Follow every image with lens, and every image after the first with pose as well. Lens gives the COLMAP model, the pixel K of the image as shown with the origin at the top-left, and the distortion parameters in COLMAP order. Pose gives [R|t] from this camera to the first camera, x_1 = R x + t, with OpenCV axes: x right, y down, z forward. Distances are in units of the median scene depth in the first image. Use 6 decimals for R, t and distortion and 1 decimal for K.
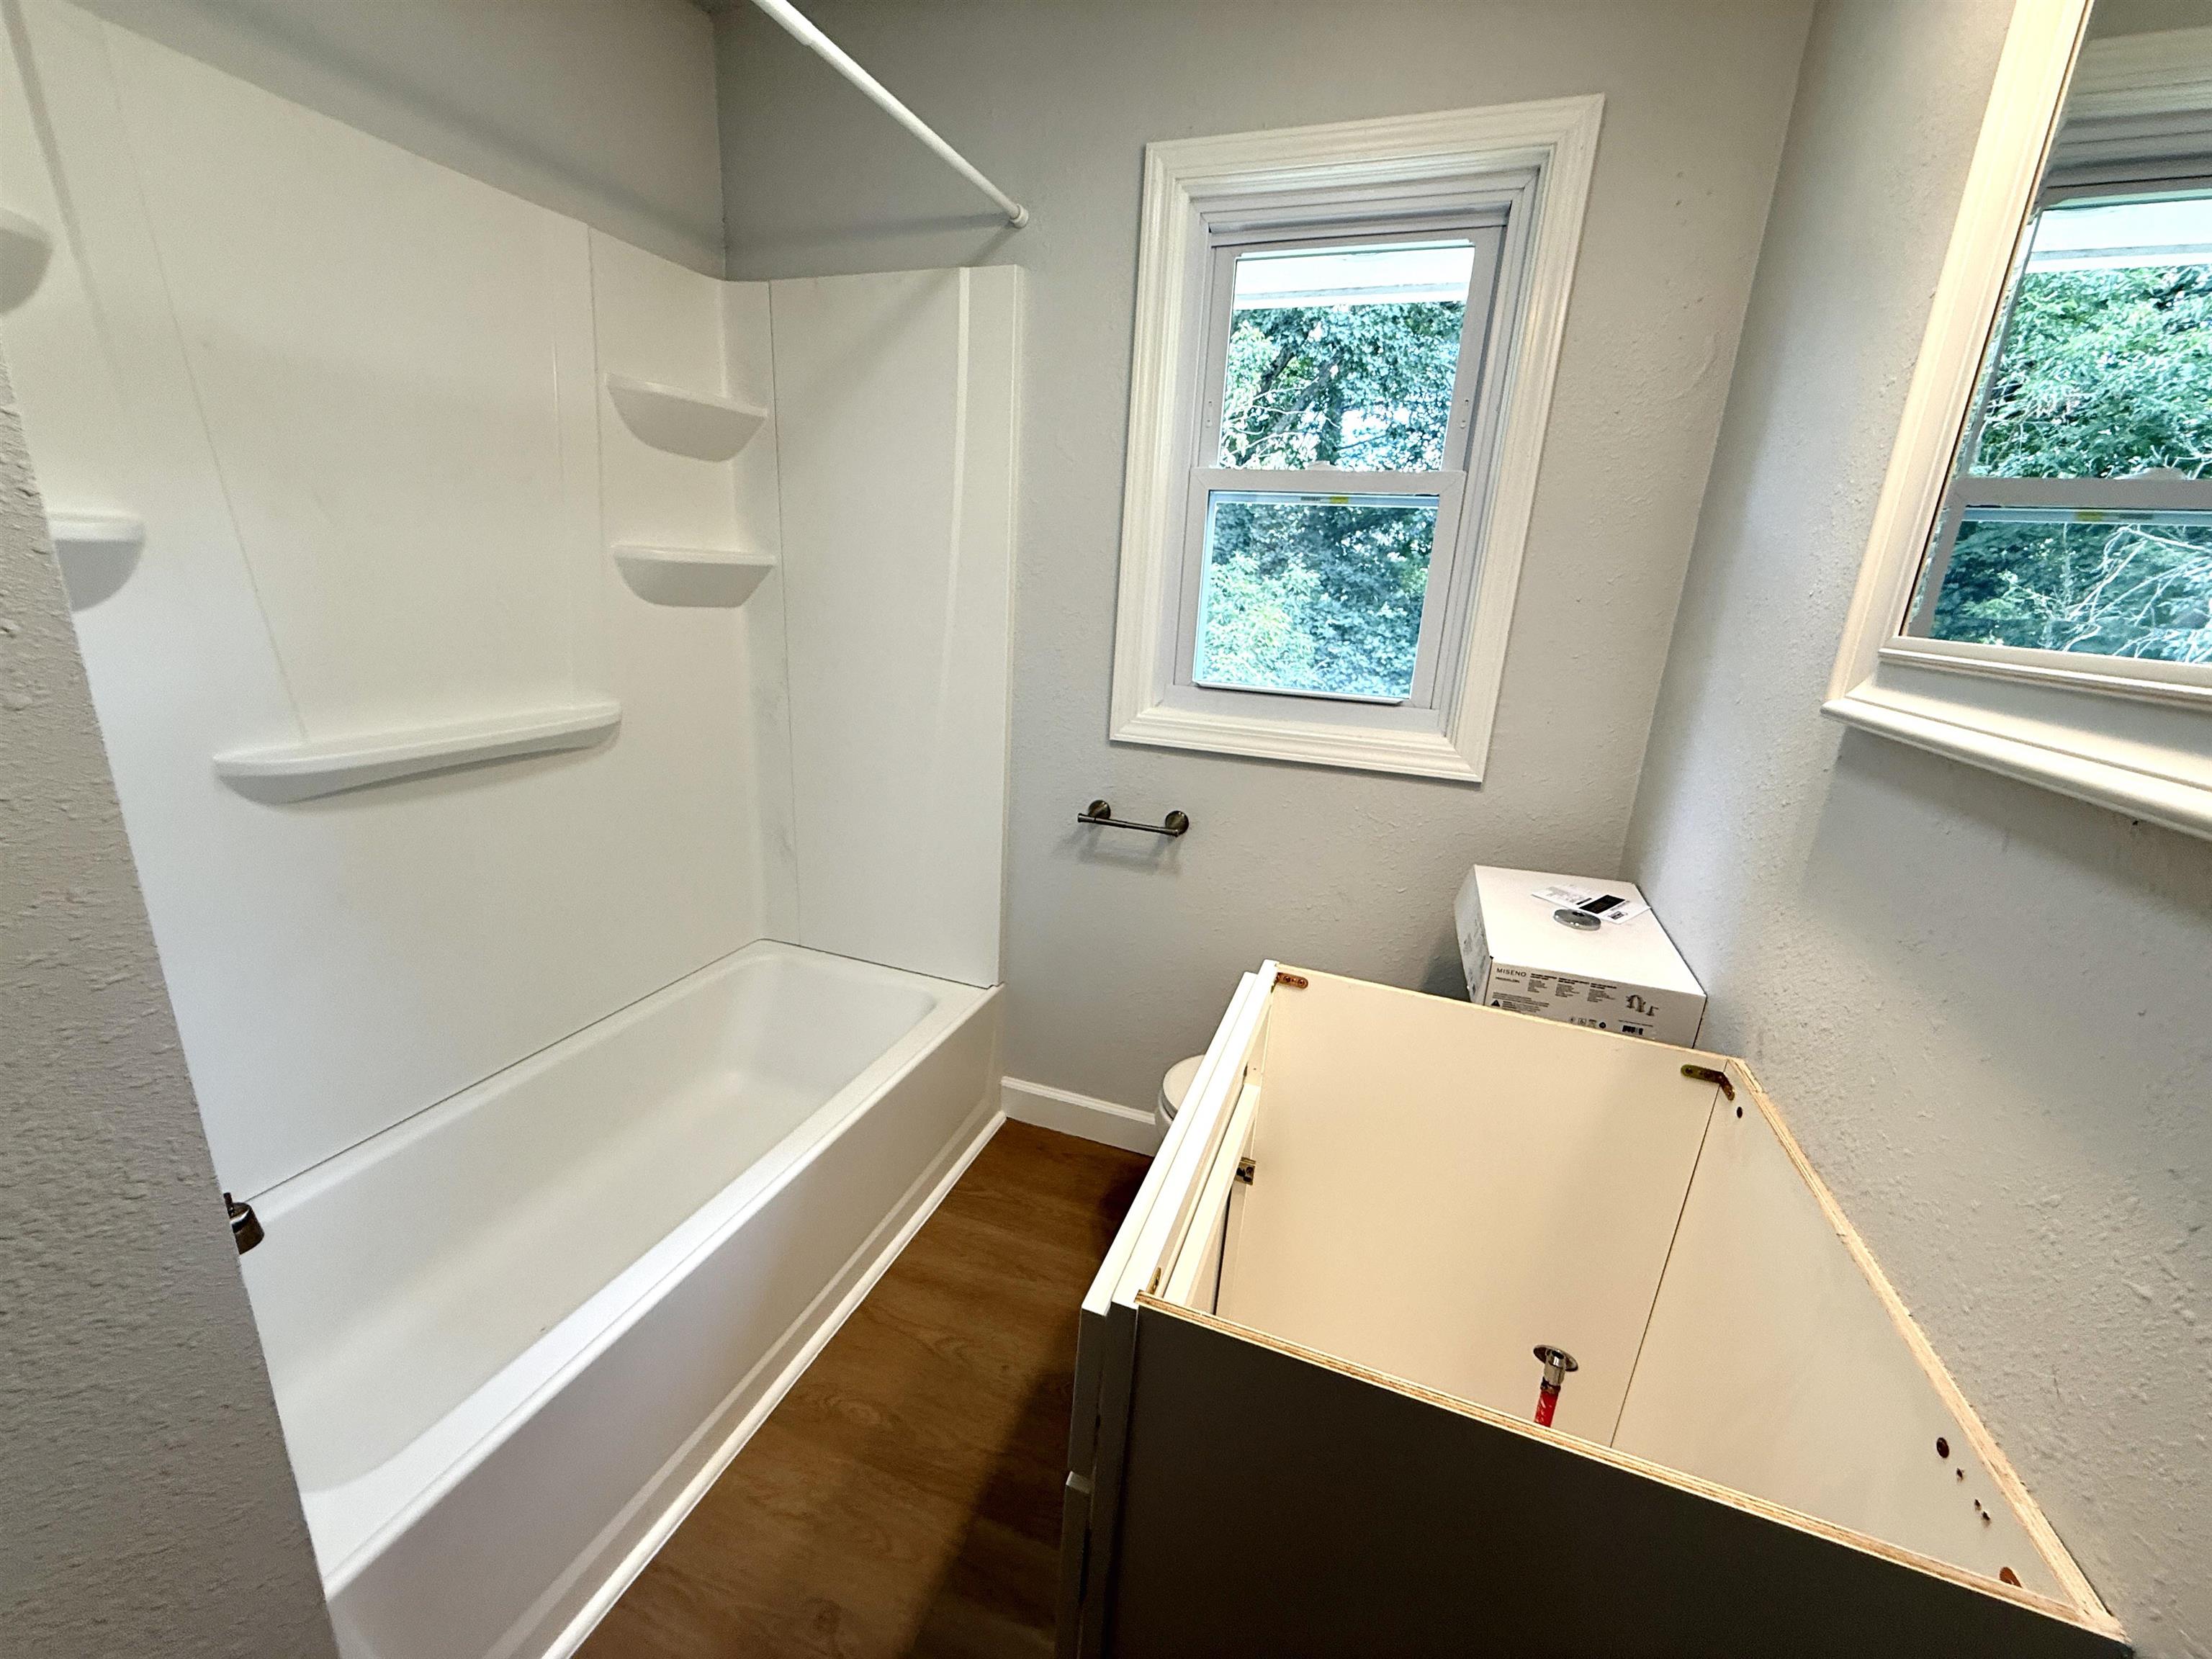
lens RADIAL K [[893.4, 0, 1106.0], [0, 893.4, 829.5], [0, 0, 1]] dist [0.001689, -0.000071]
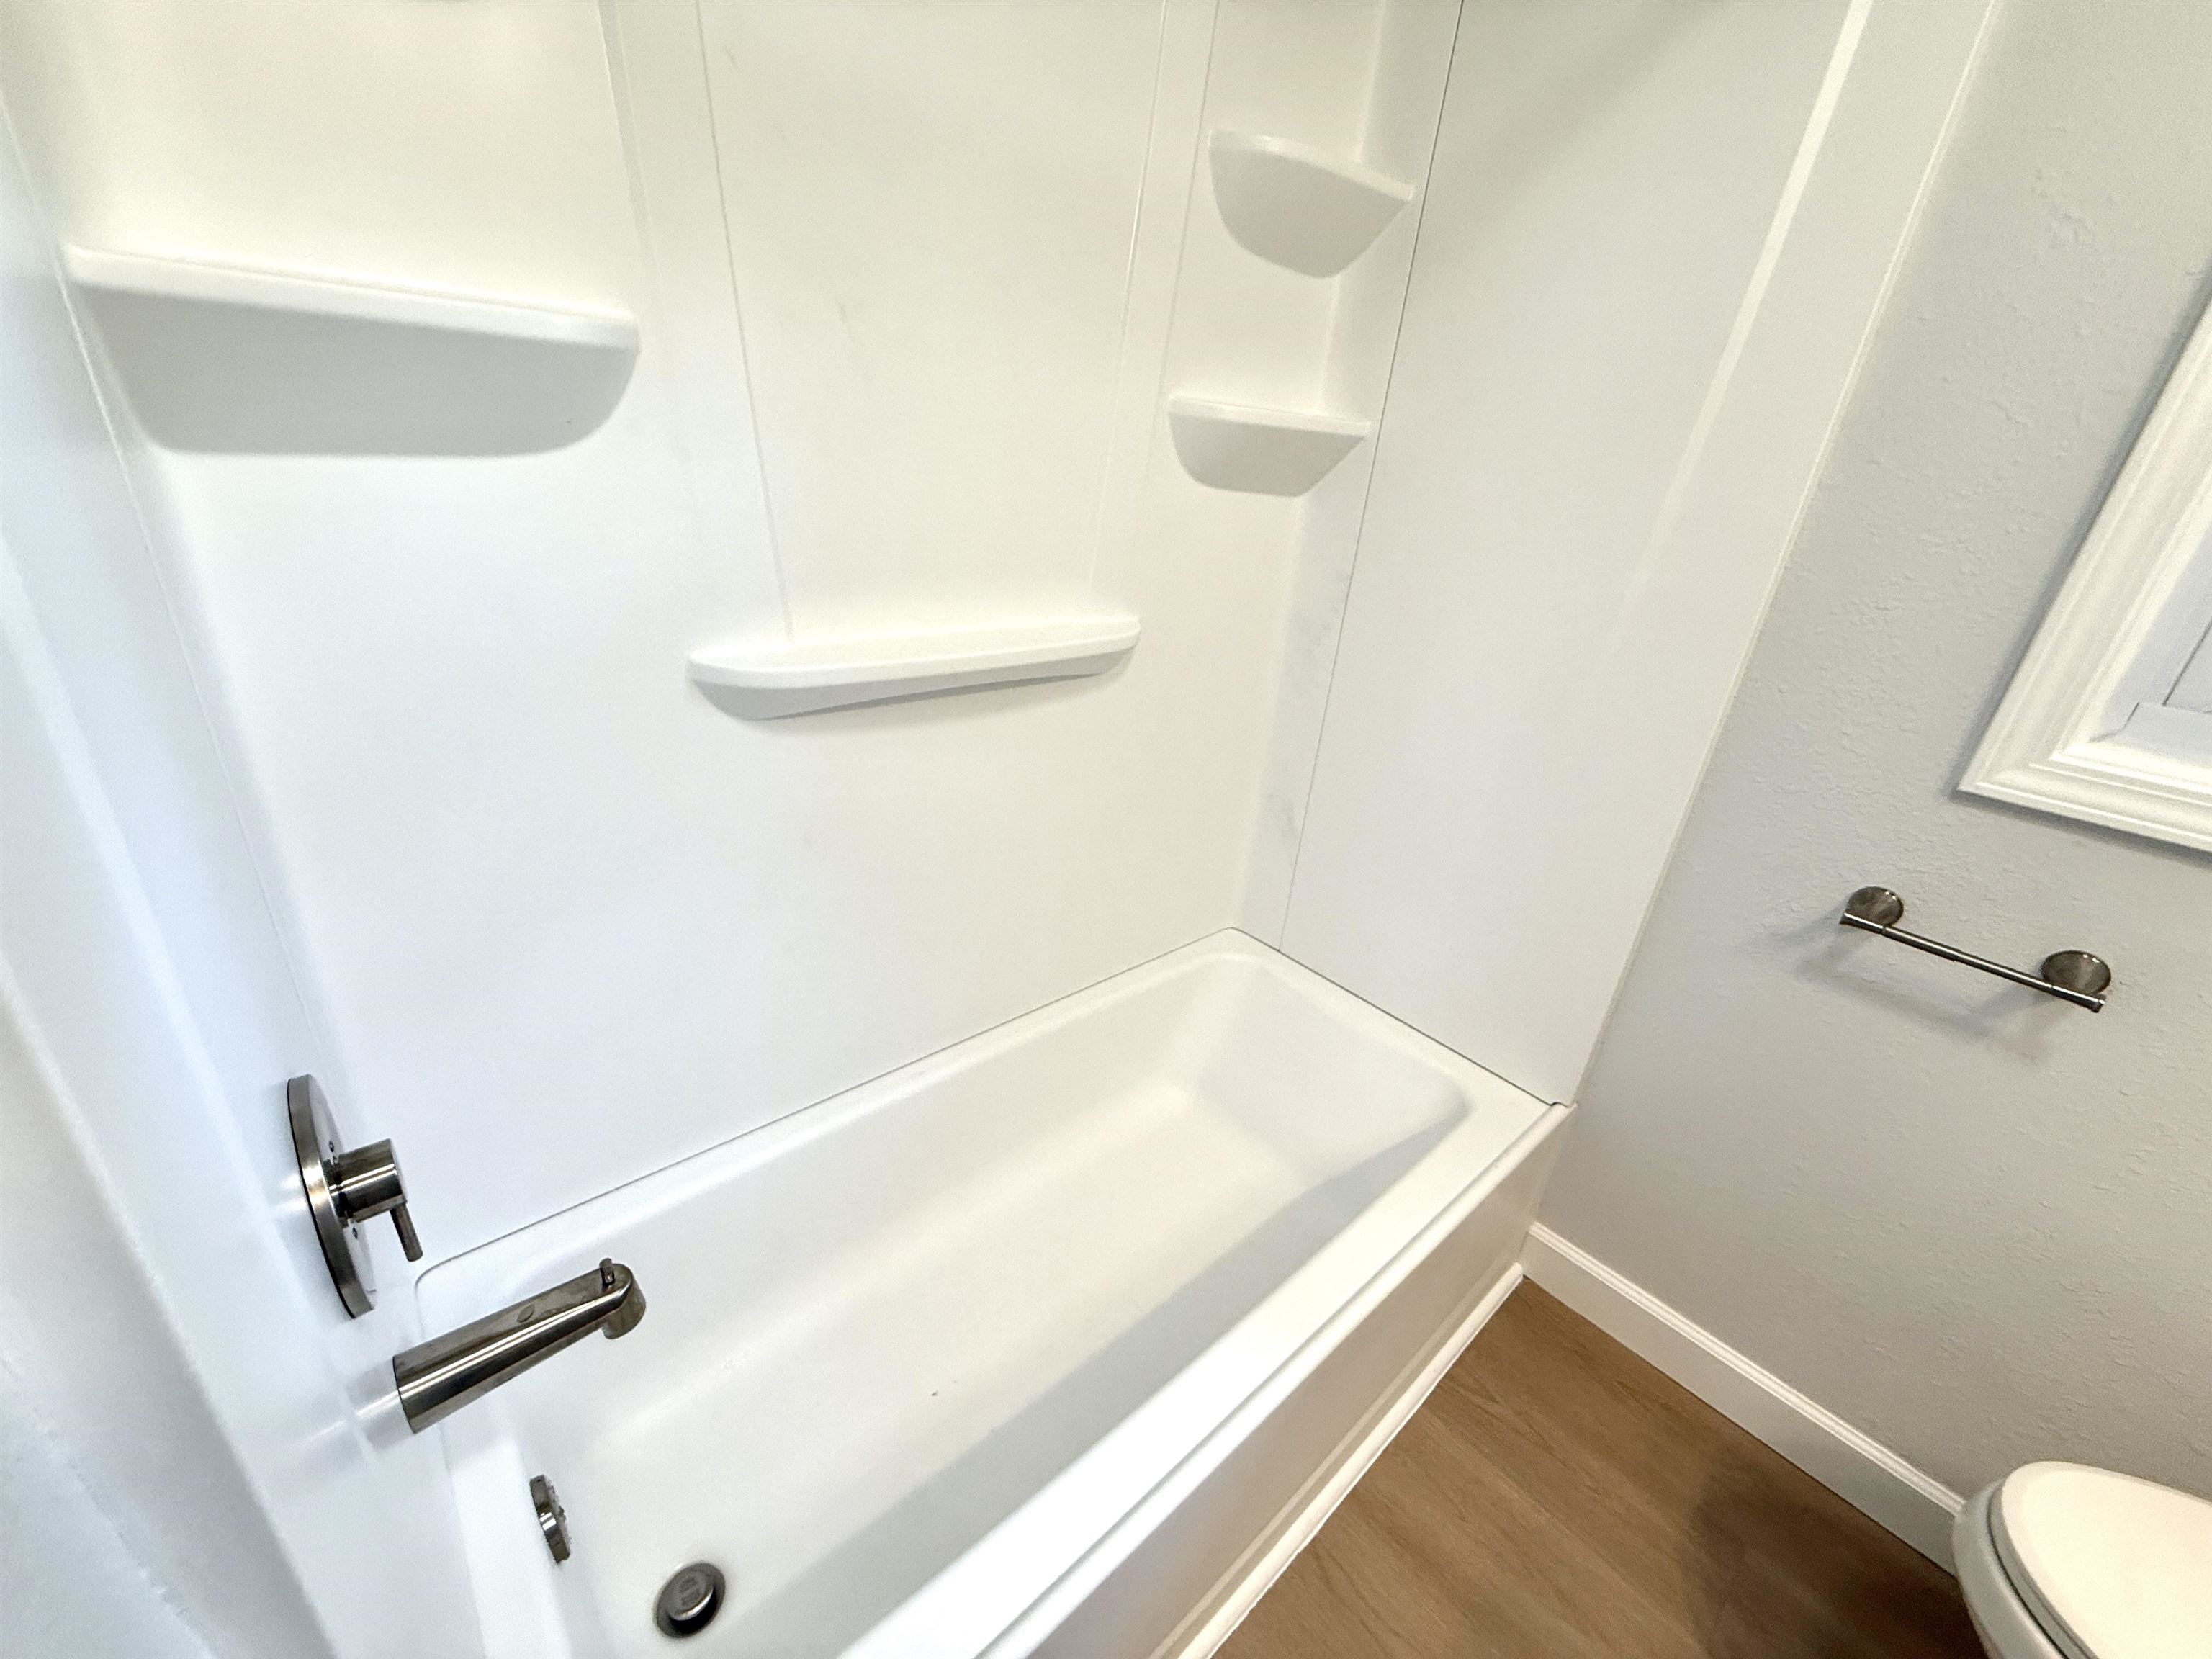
lens RADIAL K [[893.4, 0, 1106.0], [0, 893.4, 829.5], [0, 0, 1]] dist [0.001689, -0.000071]
pose [[0.885431, 0.208950, -0.415152, -0.210071], [-0.166452, 0.976555, 0.136504, -0.063926], [0.433941, -0.051762, 0.899453, 0.292159]]
